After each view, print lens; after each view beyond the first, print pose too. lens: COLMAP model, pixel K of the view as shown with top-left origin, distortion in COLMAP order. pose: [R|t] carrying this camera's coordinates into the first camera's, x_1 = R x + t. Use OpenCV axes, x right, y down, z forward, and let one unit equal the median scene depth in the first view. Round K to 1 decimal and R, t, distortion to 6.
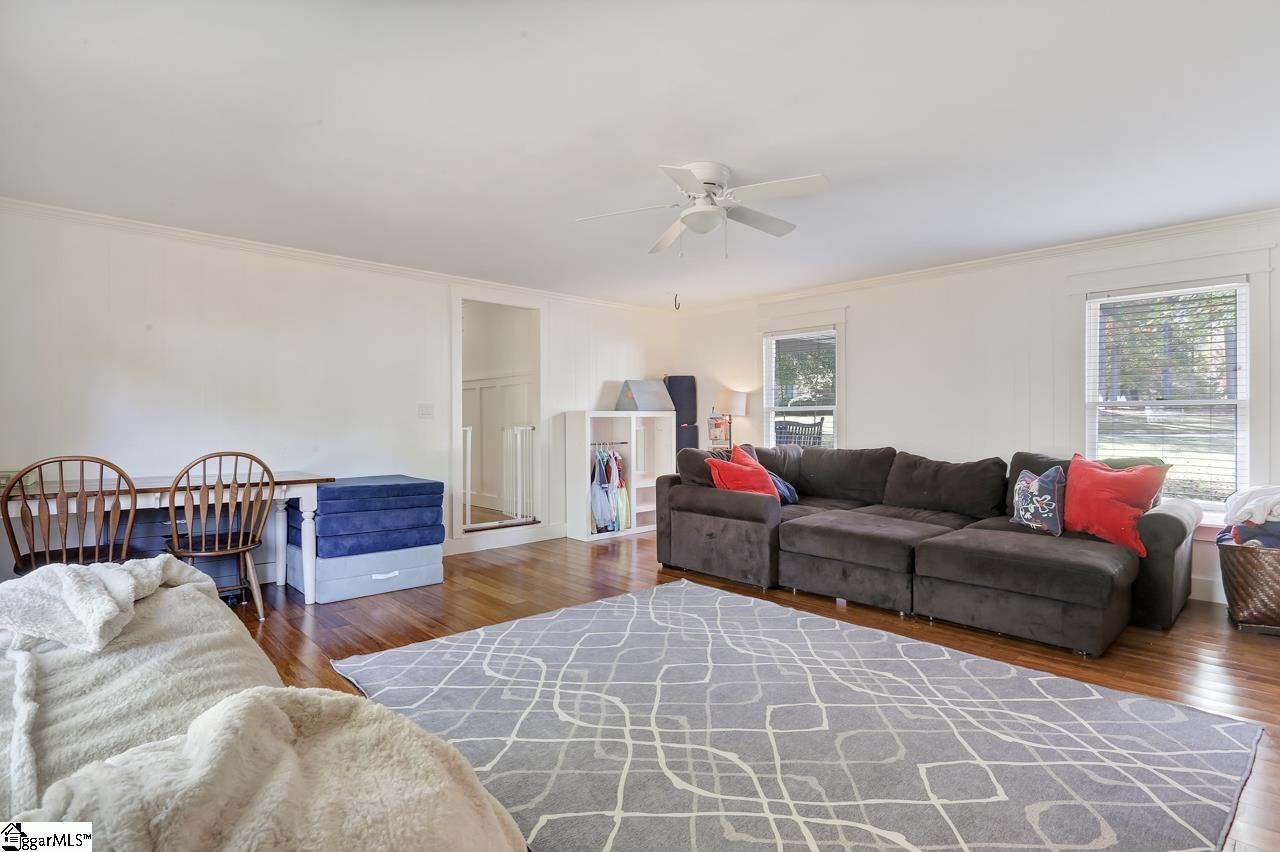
lens RADIAL K [[615.8, 0, 640.0], [0, 615.8, 426.0], [0, 0, 1]] dist [-0.012979, -0.000439]
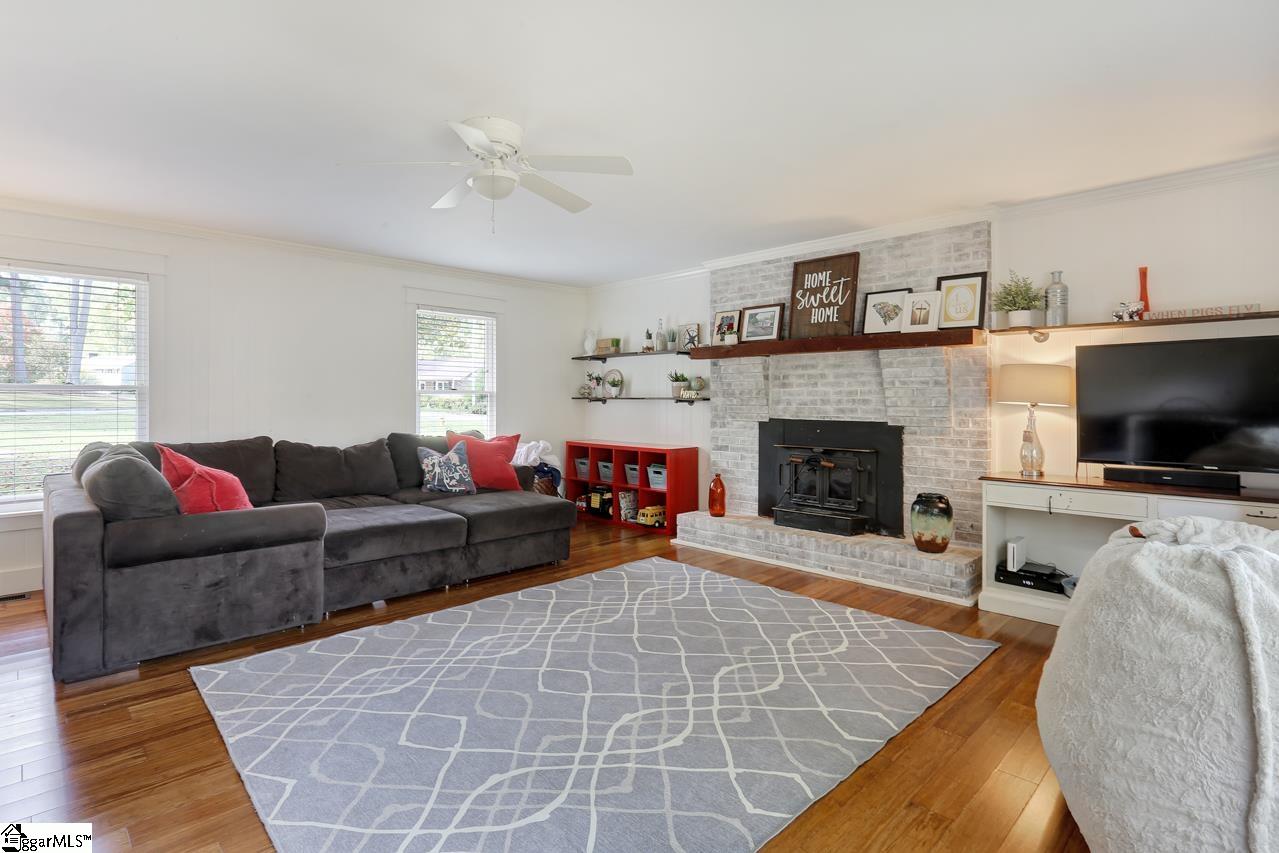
lens RADIAL K [[629.1, 0, 633.4], [0, 629.1, 407.3], [0, 0, 1]] dist [-0.006258, 0.001225]
pose [[-0.014108, -0.006455, 0.999880, -0.673388], [0.006426, 0.999958, 0.006546, -0.010999], [-0.999880, 0.006518, -0.014066, 0.701532]]
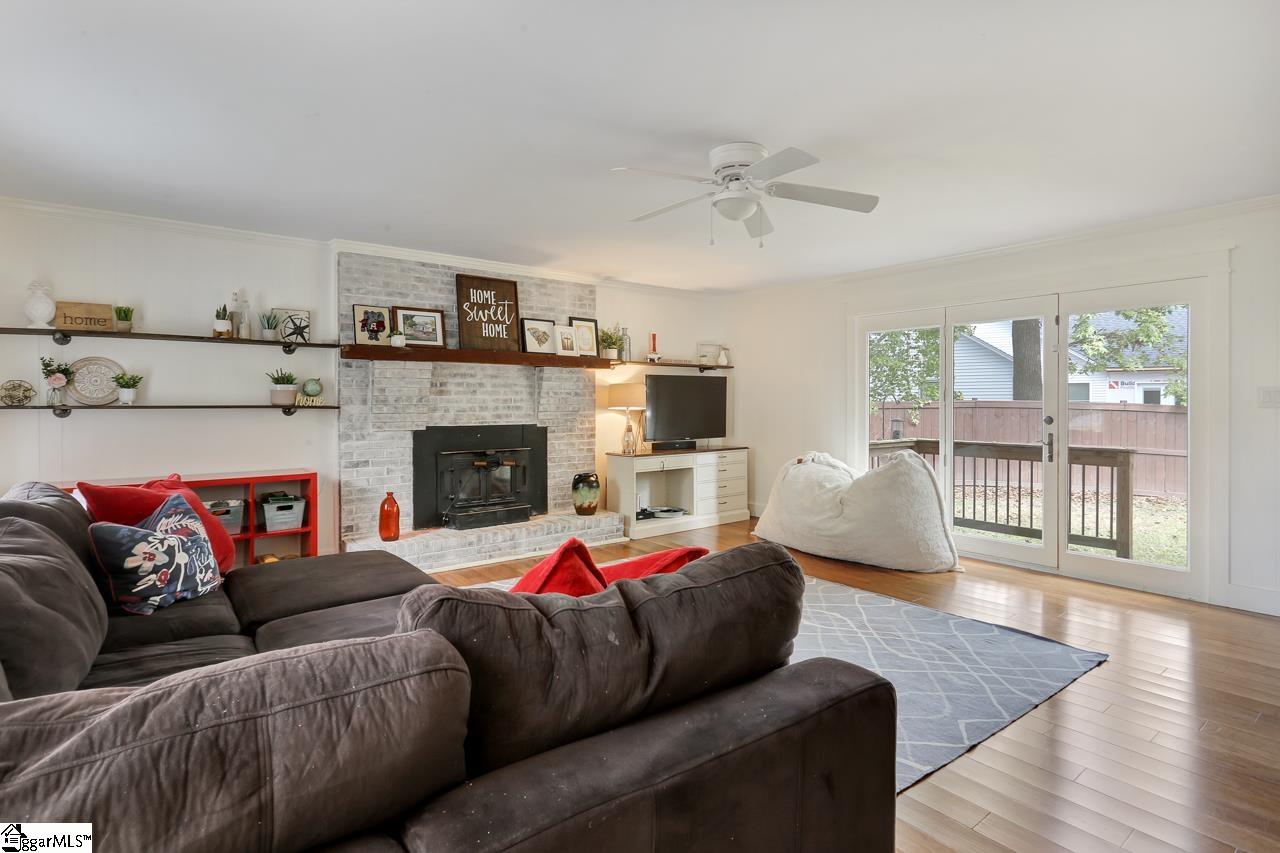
lens RADIAL K [[629.5, 0, 633.9], [0, 629.5, 407.3], [0, 0, 1]] dist [-0.006258, 0.001225]
pose [[-0.993351, 0.007014, 0.114907, 0.118920], [0.008820, 0.999845, 0.015218, -0.032914], [-0.114783, 0.016131, -0.993260, 1.669844]]
